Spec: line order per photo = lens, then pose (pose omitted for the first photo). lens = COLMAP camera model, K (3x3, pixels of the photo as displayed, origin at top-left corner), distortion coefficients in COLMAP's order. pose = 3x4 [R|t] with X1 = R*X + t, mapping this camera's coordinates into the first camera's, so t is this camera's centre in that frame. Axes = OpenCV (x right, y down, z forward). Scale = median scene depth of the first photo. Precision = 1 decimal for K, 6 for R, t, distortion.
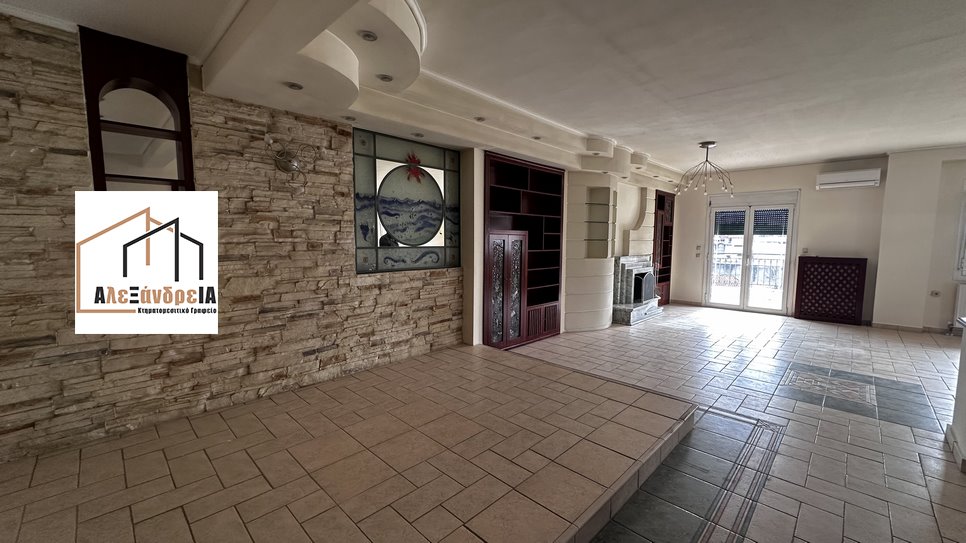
lens RADIAL K [[383.4, 0, 483.0], [0, 383.4, 271.5], [0, 0, 1]] dist [-0.000898, -0.000310]
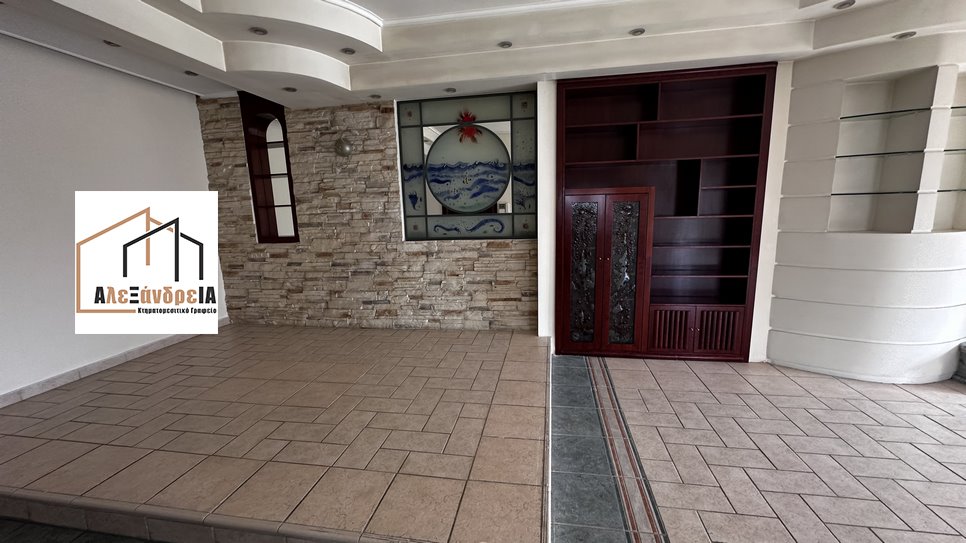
lens RADIAL K [[383.4, 0, 483.0], [0, 383.4, 271.5], [0, 0, 1]] dist [-0.000898, -0.000310]
pose [[0.565273, 0.113956, -0.816995, 0.648101], [-0.037184, 0.992925, 0.112768, -0.034723], [0.824066, -0.033365, 0.565511, 0.524075]]
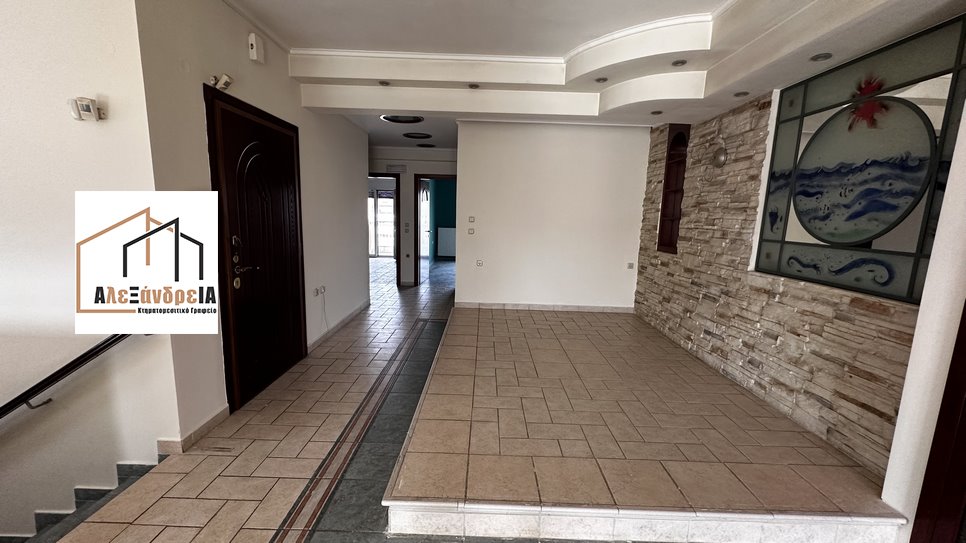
lens RADIAL K [[383.4, 0, 483.0], [0, 383.4, 271.5], [0, 0, 1]] dist [-0.000898, -0.000310]
pose [[-0.718880, 0.075257, -0.691048, 0.633025], [-0.094811, 0.974217, 0.204724, -0.100213], [0.688638, 0.212691, -0.693210, 1.095269]]
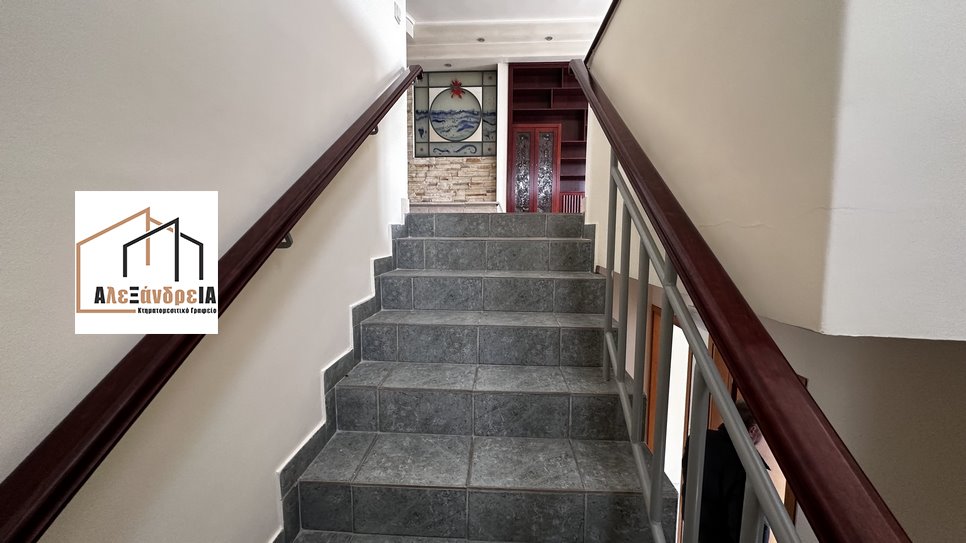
lens RADIAL K [[383.4, 0, 483.0], [0, 383.4, 271.5], [0, 0, 1]] dist [-0.000898, -0.000310]
pose [[0.653934, 0.068472, -0.753447, 1.137429], [-0.063435, 0.997352, 0.035580, 0.411476], [0.753888, 0.024528, 0.656545, 0.095446]]
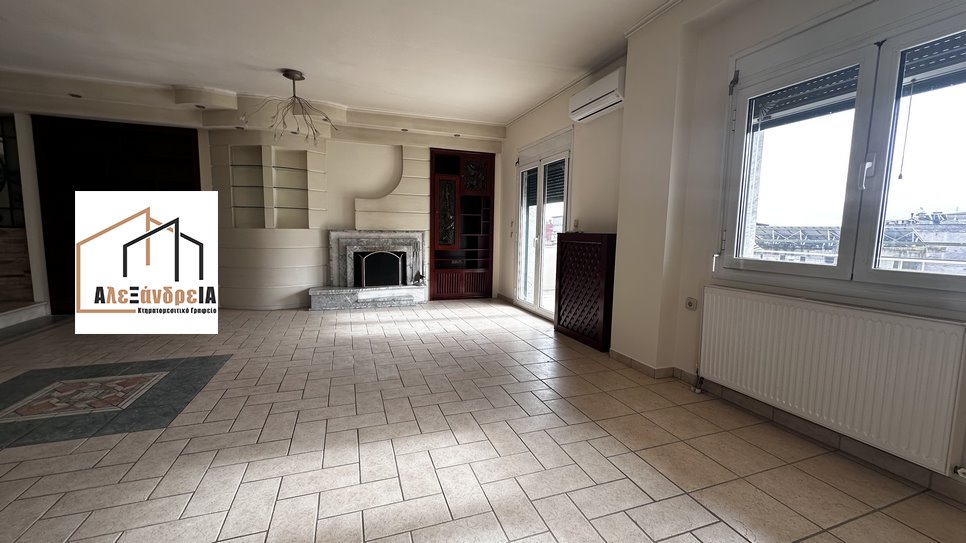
lens RADIAL K [[383.4, 0, 483.0], [0, 383.4, 271.5], [0, 0, 1]] dist [-0.000898, -0.000310]
pose [[0.898891, 0.055061, -0.434700, 1.803257], [-0.047814, 0.998475, 0.027600, 0.024150], [0.435557, -0.004024, 0.900152, 0.686154]]
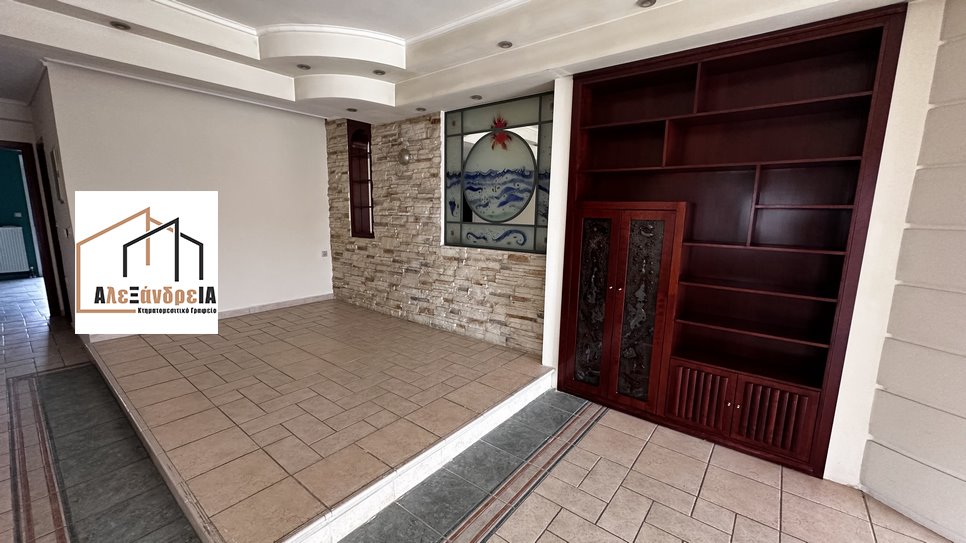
lens RADIAL K [[383.4, 0, 483.0], [0, 383.4, 271.5], [0, 0, 1]] dist [-0.000898, -0.000310]
pose [[0.102157, 0.152246, -0.983049, 0.754889], [-0.099394, 0.984836, 0.142194, -0.083006], [0.989790, 0.083183, 0.115740, 0.922929]]
